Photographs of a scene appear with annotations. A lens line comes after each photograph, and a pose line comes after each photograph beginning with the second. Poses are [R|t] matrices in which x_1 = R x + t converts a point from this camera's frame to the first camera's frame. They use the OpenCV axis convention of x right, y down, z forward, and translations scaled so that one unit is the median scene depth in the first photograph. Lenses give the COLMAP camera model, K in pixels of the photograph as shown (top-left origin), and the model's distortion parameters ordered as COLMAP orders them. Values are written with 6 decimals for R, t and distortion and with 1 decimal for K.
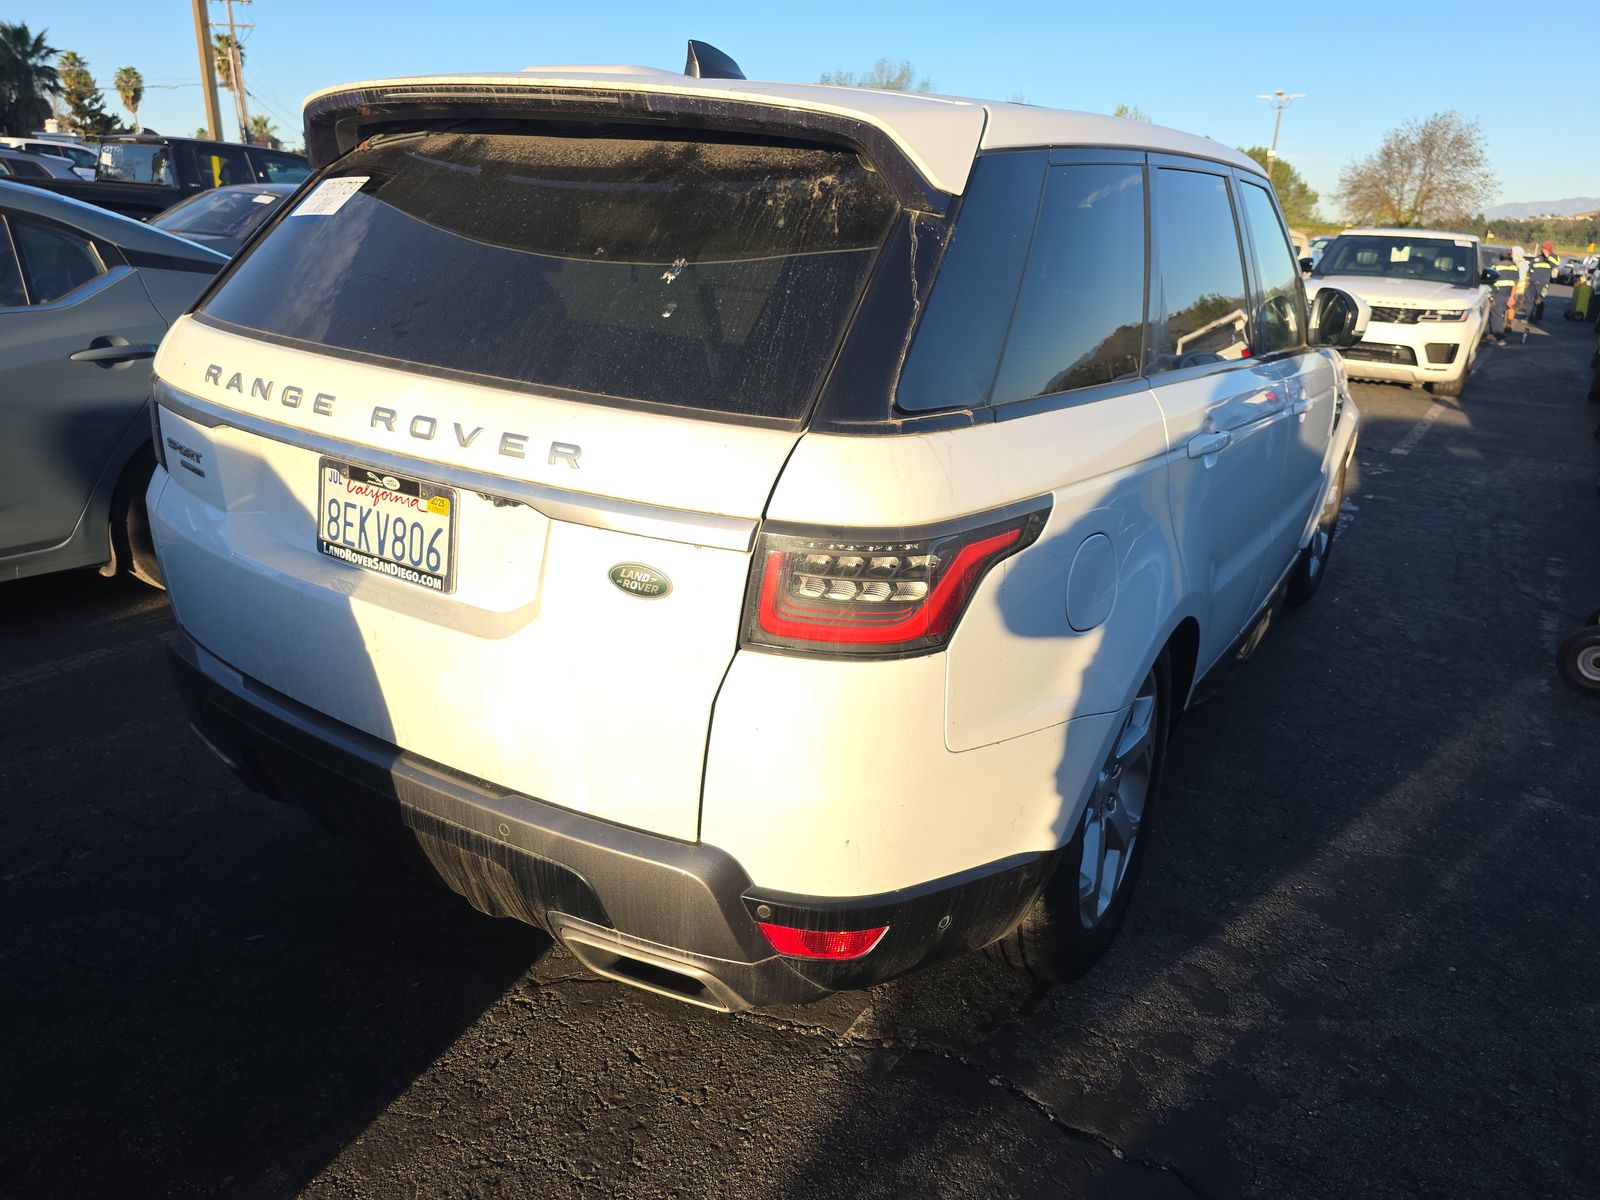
lens RADIAL K [[1053.2, 0, 800.0], [0, 1053.2, 600.0], [0, 0, 1]] dist [0.026881, -0.002473]
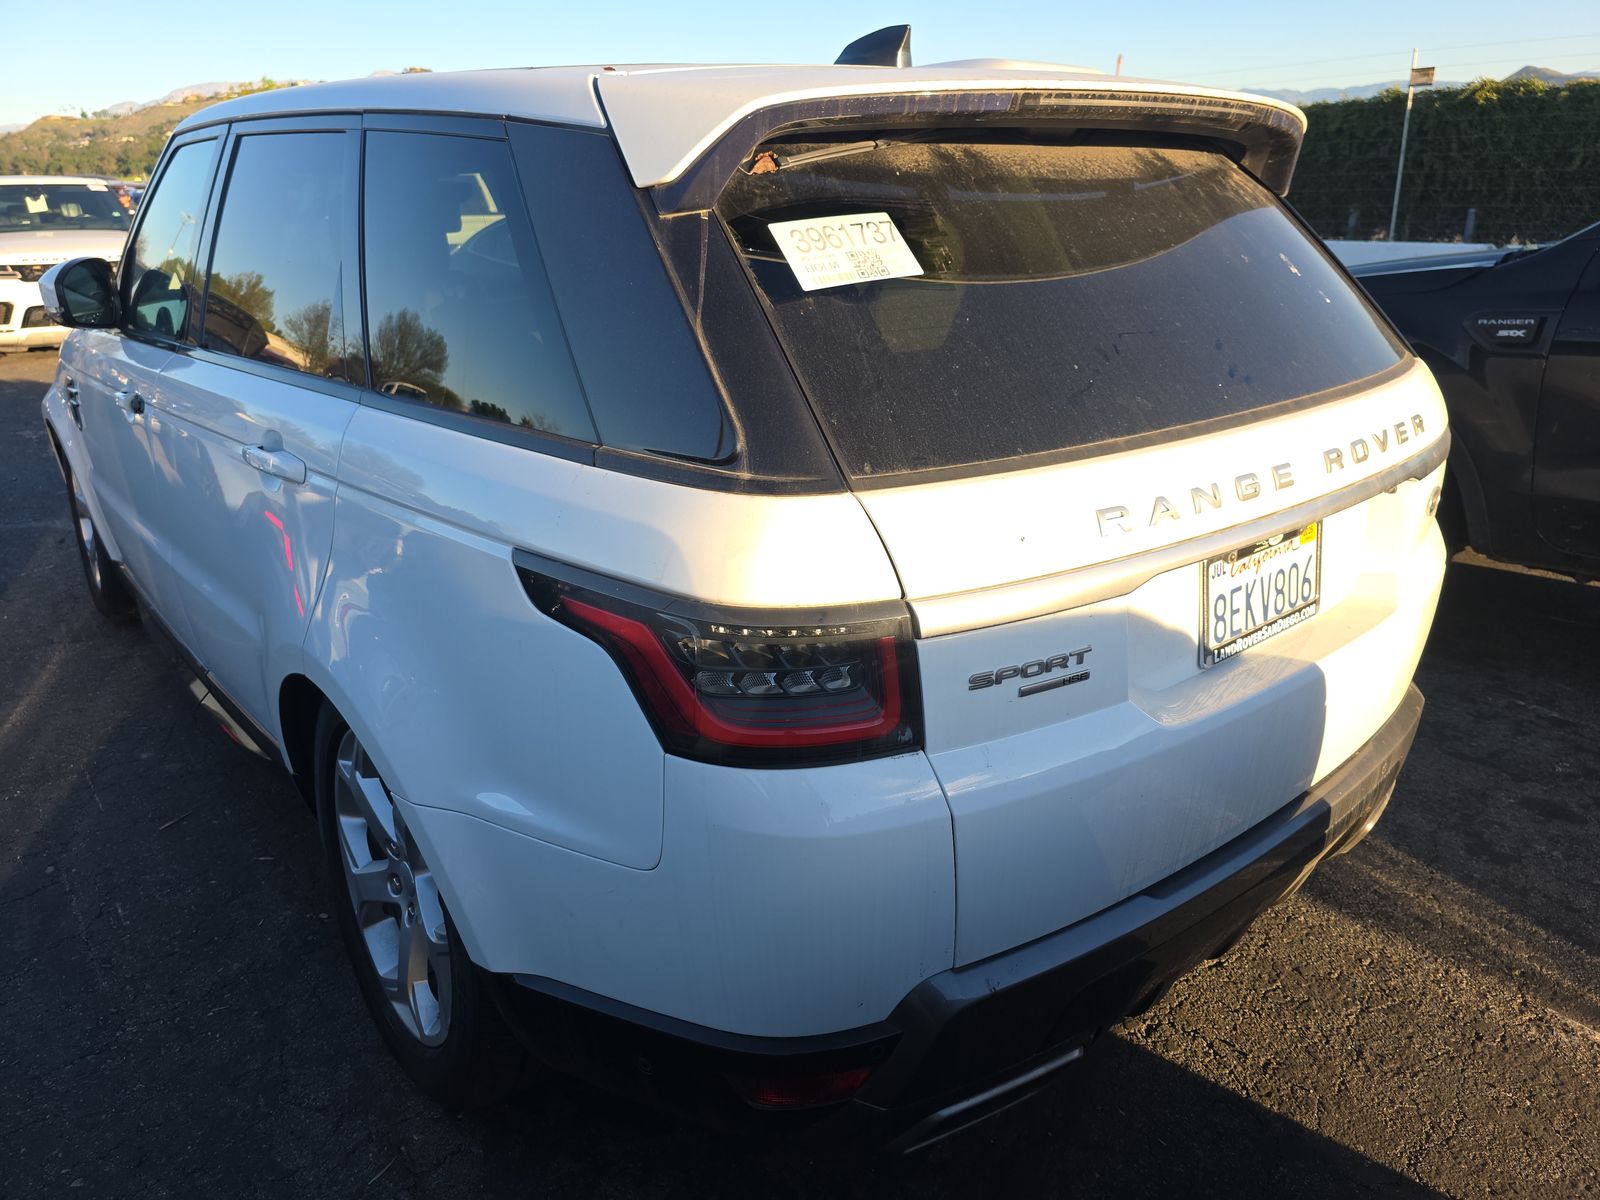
lens RADIAL K [[1079.8, 0, 800.8], [0, 1079.8, 615.5], [0, 0, 1]] dist [0.010293, 0.001068]
pose [[0.316961, -0.409821, 0.855326, -1.273210], [0.356446, 0.887186, 0.292997, -0.446570], [-0.878909, 0.212009, 0.427283, 0.920744]]
